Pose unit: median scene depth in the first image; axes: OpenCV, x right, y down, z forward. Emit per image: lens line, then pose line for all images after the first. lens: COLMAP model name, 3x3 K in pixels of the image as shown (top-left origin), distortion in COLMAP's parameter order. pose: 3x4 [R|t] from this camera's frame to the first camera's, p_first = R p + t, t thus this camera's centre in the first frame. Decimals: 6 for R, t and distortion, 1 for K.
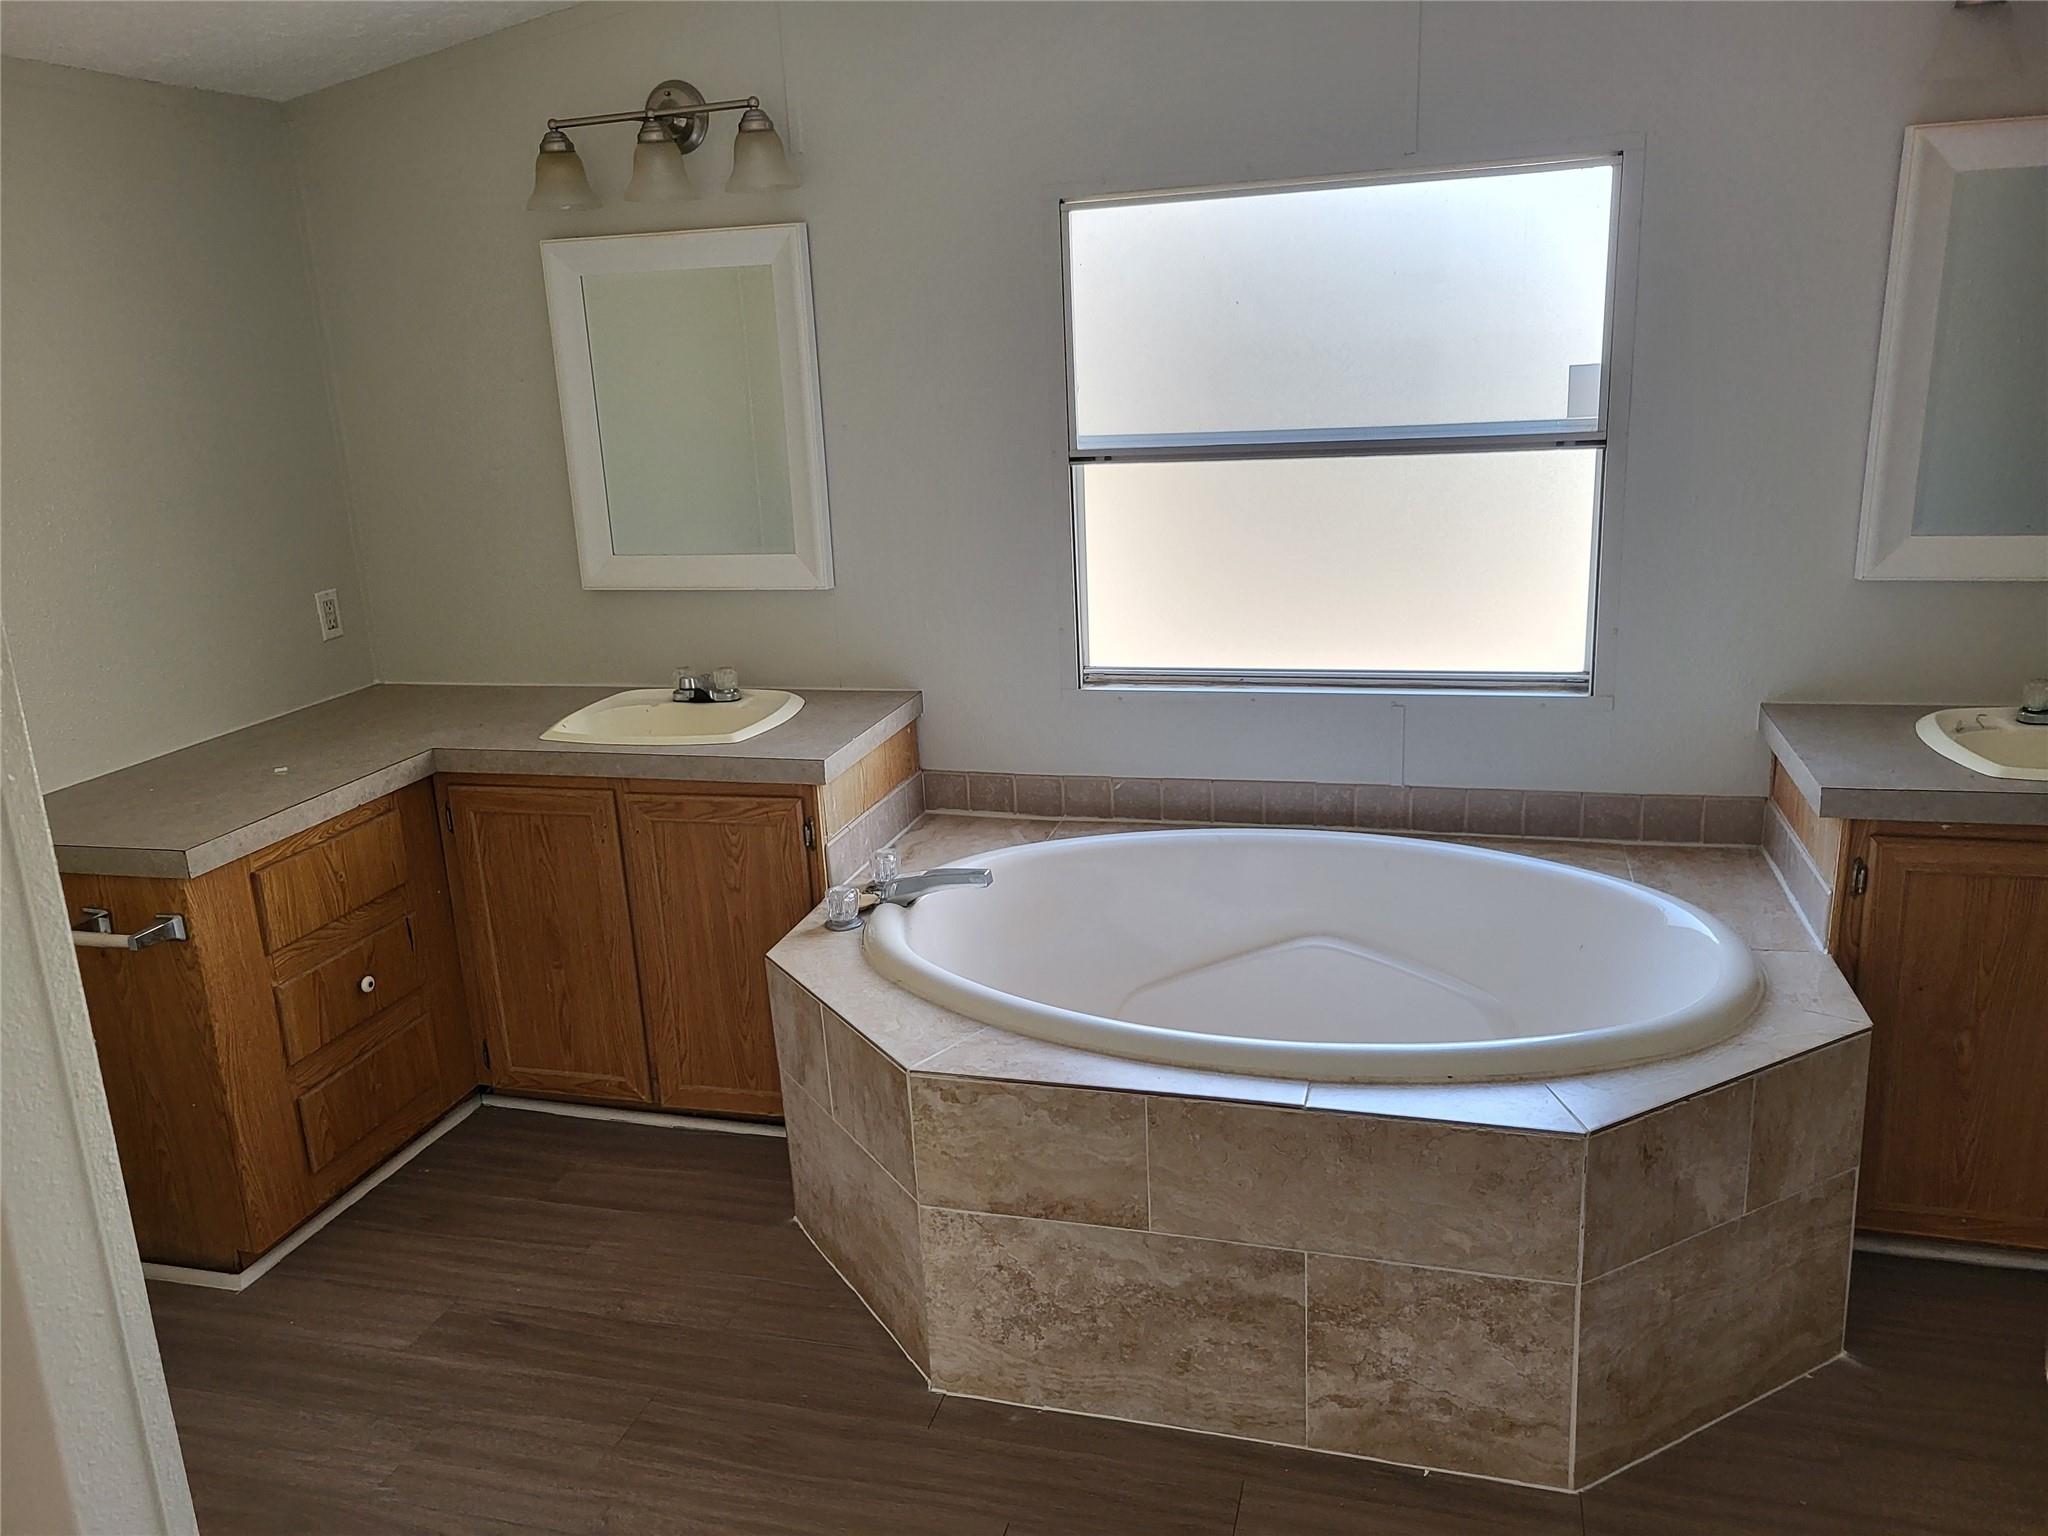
lens RADIAL K [[1526.8, 0, 1024.0], [0, 1526.8, 768.0], [0, 0, 1]] dist [0.035291, -0.012100]
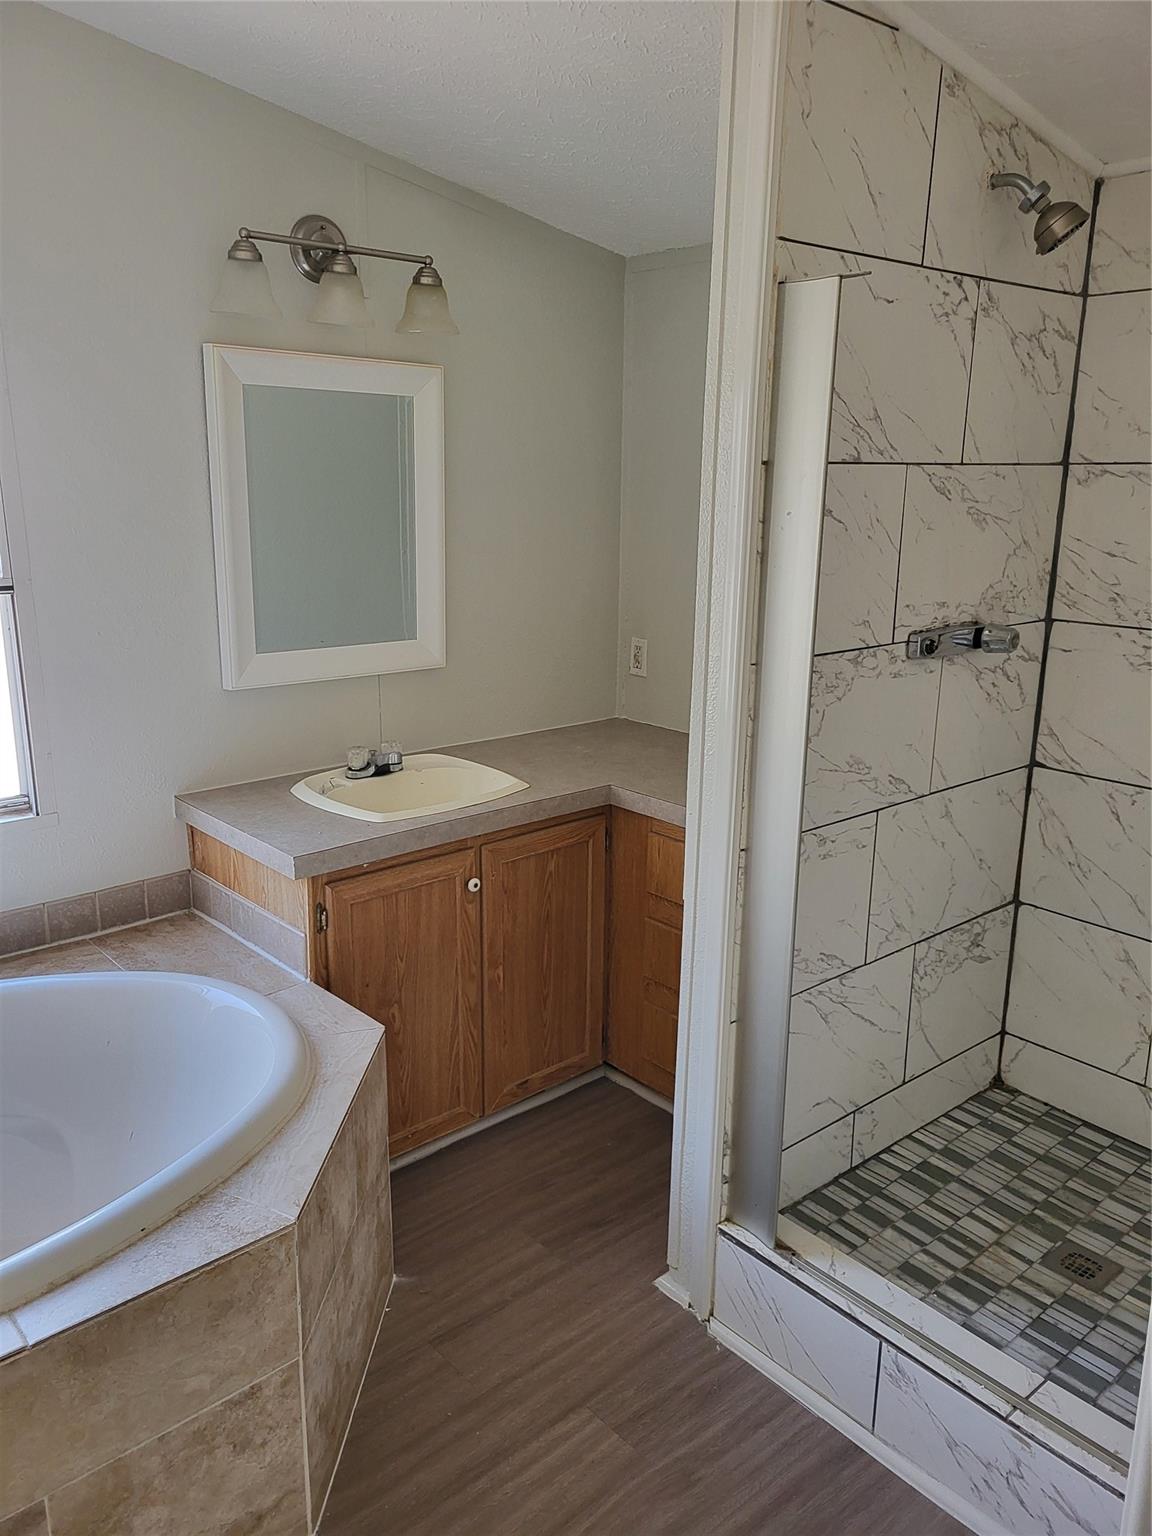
lens RADIAL K [[1145.1, 0, 576.0], [0, 1145.1, 768.0], [0, 0, 1]] dist [0.035291, -0.012100]
pose [[0.542831, -0.157867, 0.824871, -0.119275], [0.191246, 0.979606, 0.061626, -0.071178], [-0.817777, 0.124301, 0.561952, 0.265637]]
